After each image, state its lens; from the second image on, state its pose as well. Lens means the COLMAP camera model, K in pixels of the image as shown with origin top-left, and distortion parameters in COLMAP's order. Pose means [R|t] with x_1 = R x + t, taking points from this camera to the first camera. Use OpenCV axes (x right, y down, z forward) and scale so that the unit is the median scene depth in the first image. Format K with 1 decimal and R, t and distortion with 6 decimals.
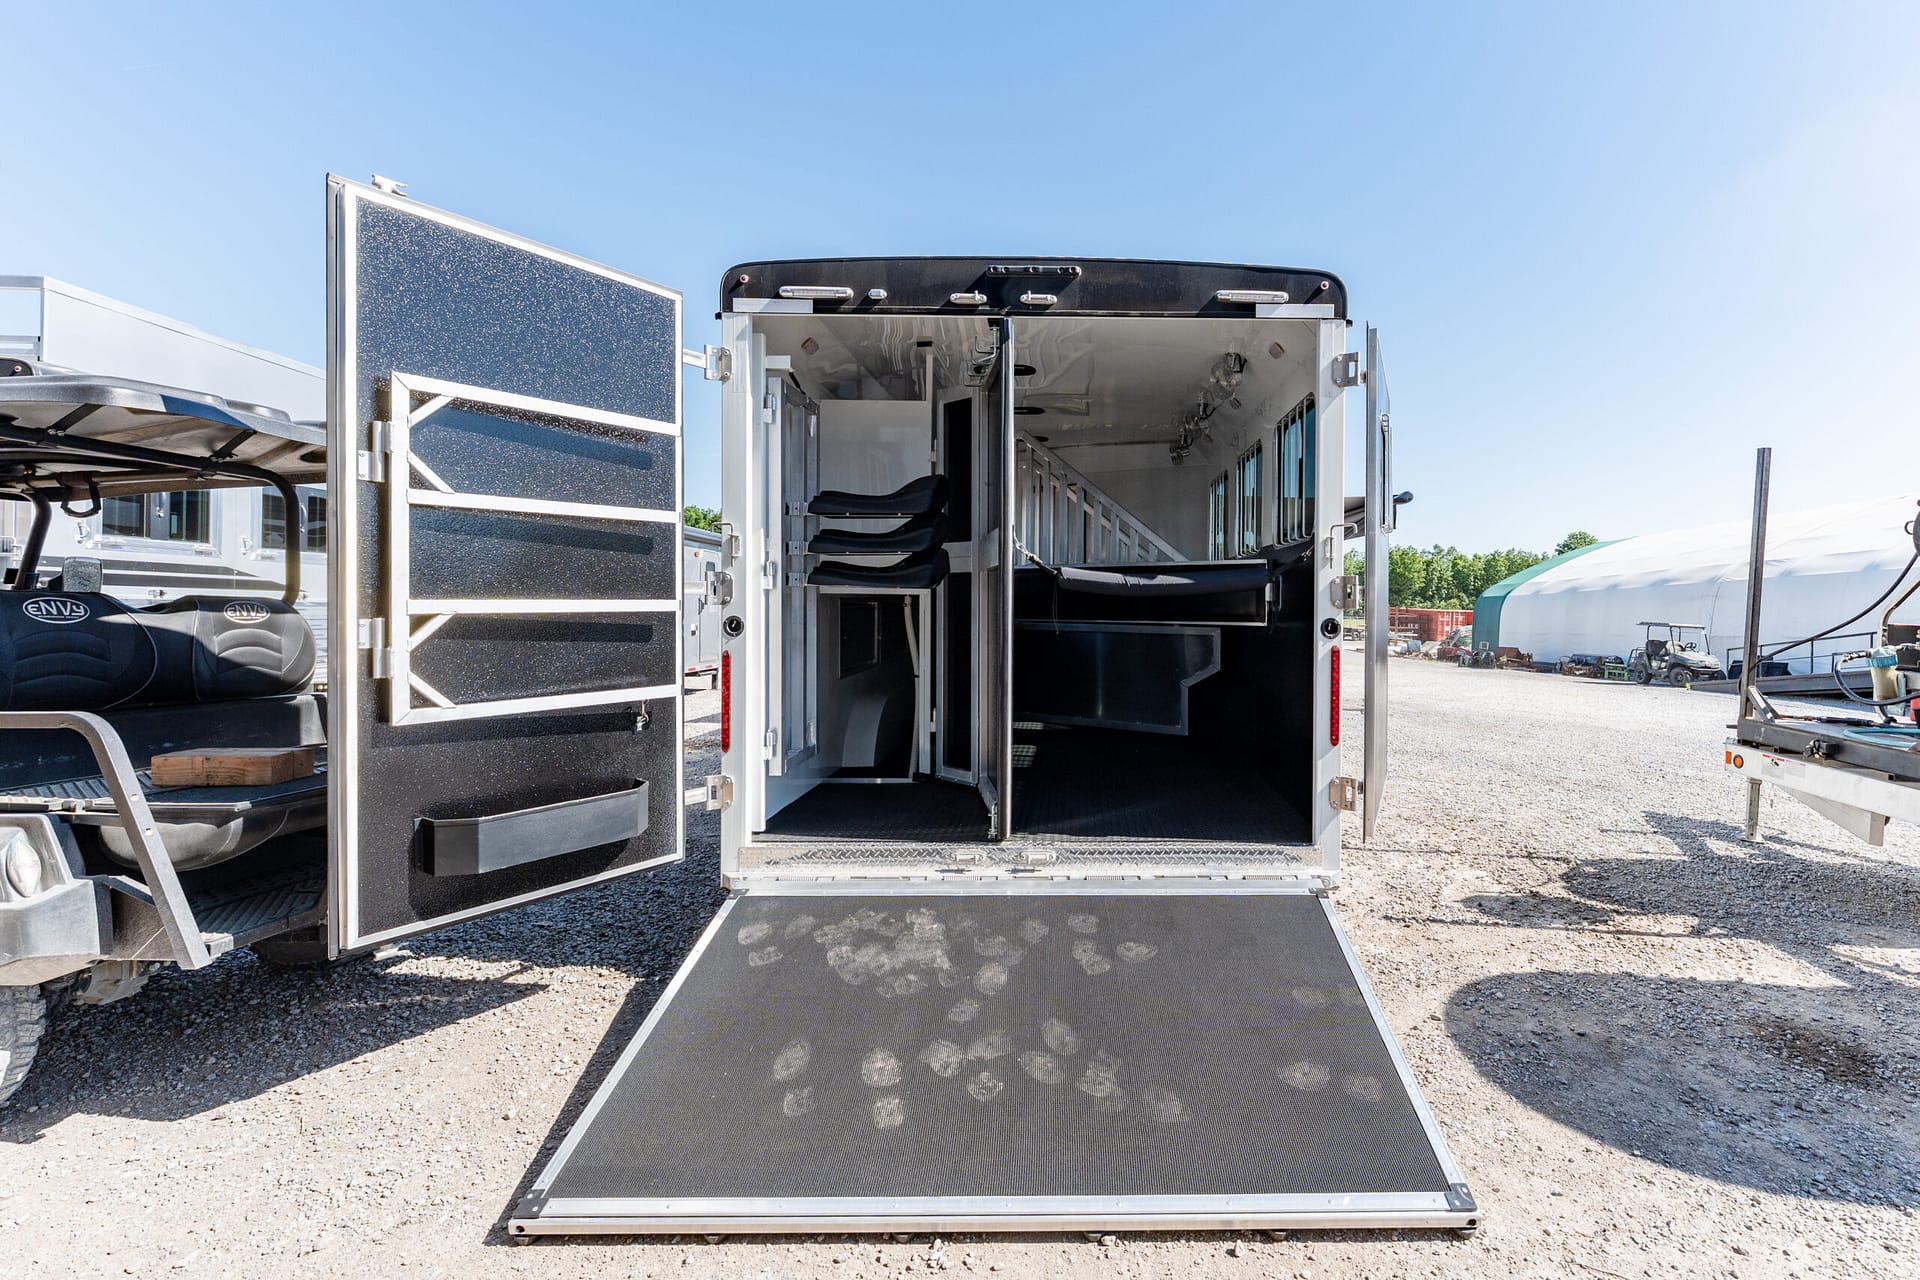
lens RADIAL K [[1752.3, 0, 960.0], [0, 1752.3, 640.0], [0, 0, 1]] dist [-0.001805, -0.006221]
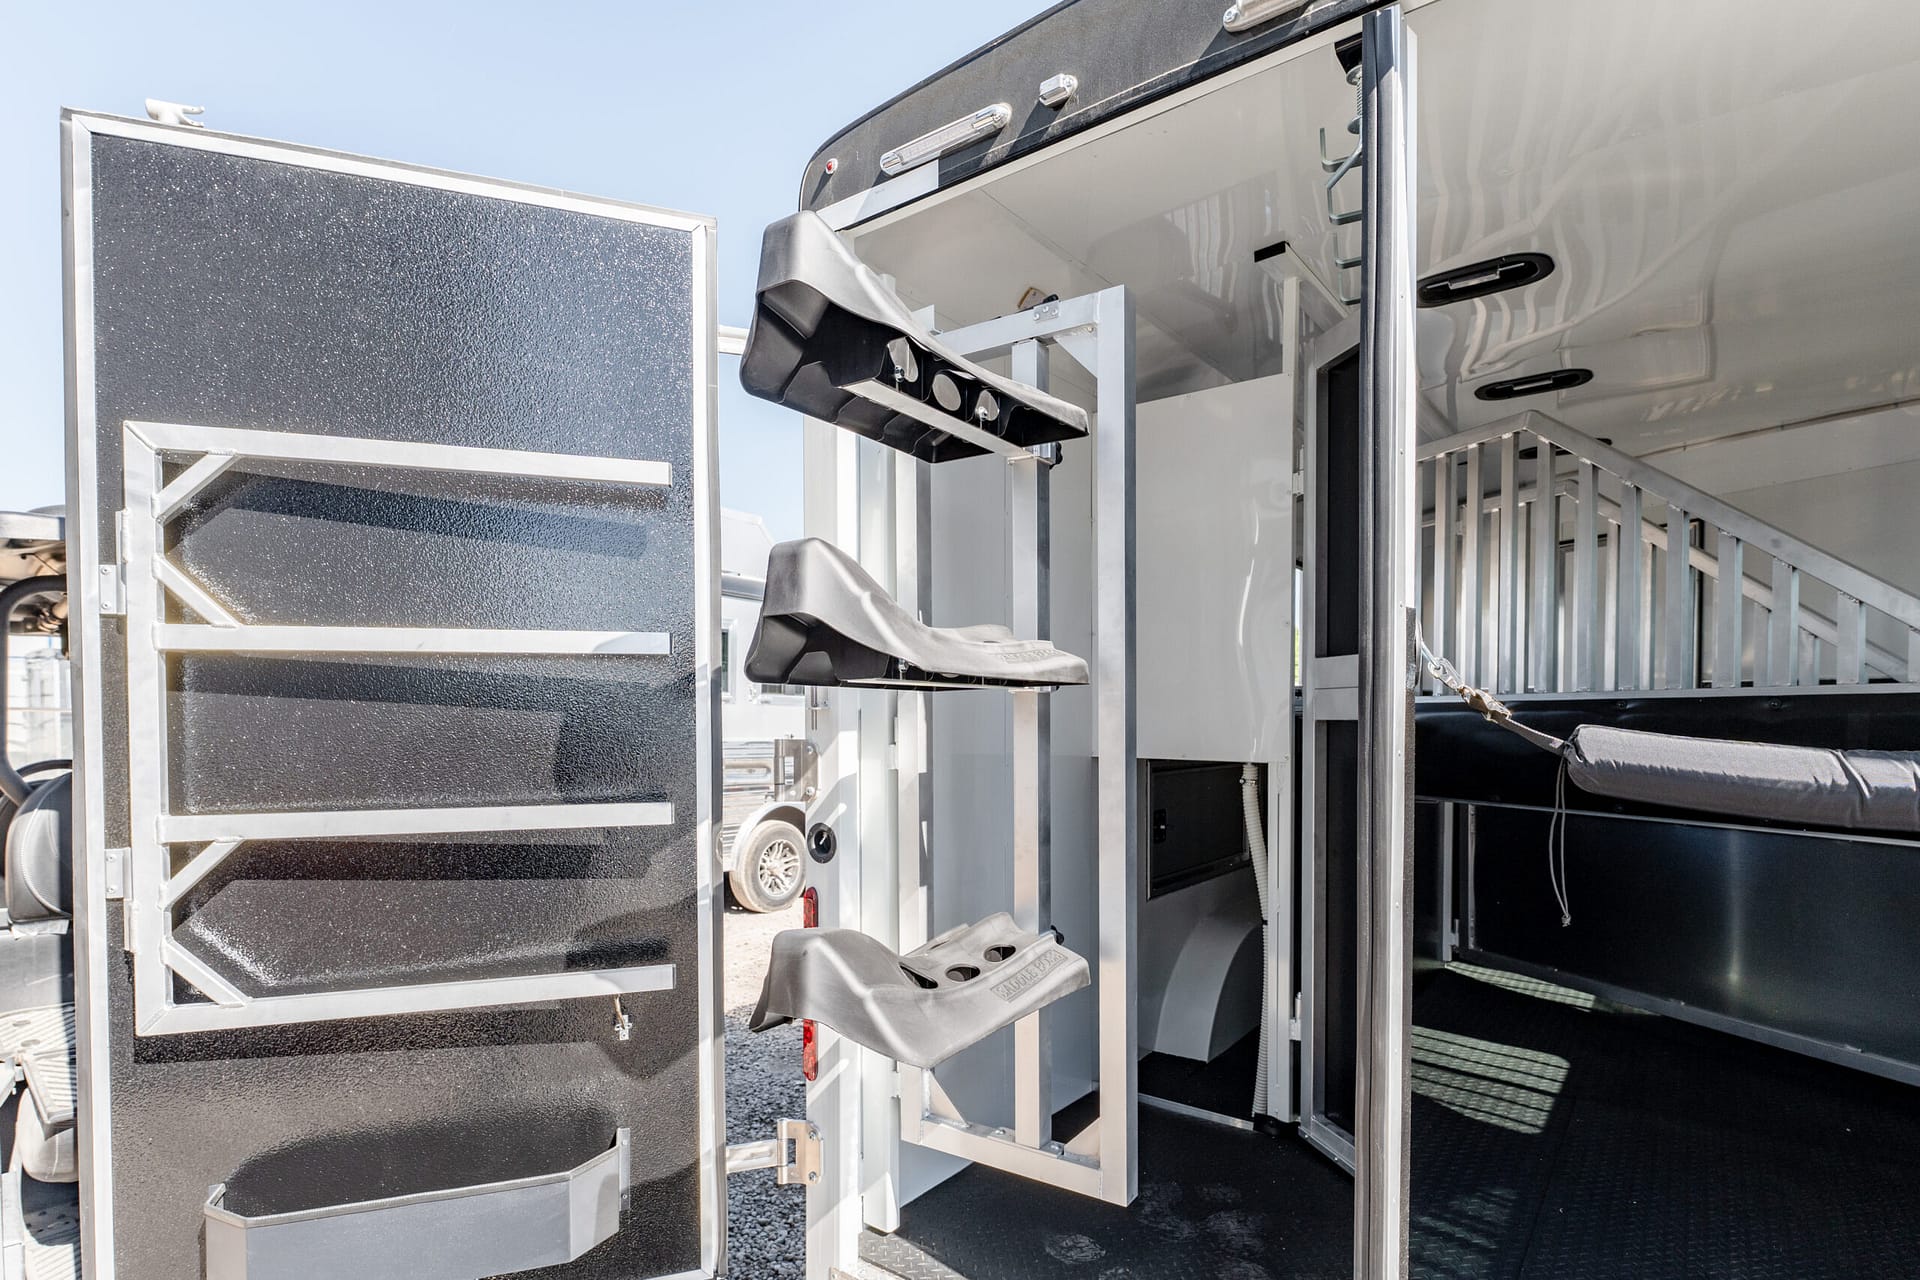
lens RADIAL K [[964.6, 0, 921.3], [0, 964.6, 744.2], [0, 0, 1]] dist [-0.003290, 0.001627]
pose [[0.809306, 0.005548, -0.587362, 0.063294], [0.018310, 0.999231, 0.034668, -0.046123], [0.587102, -0.038812, 0.808582, 0.771189]]
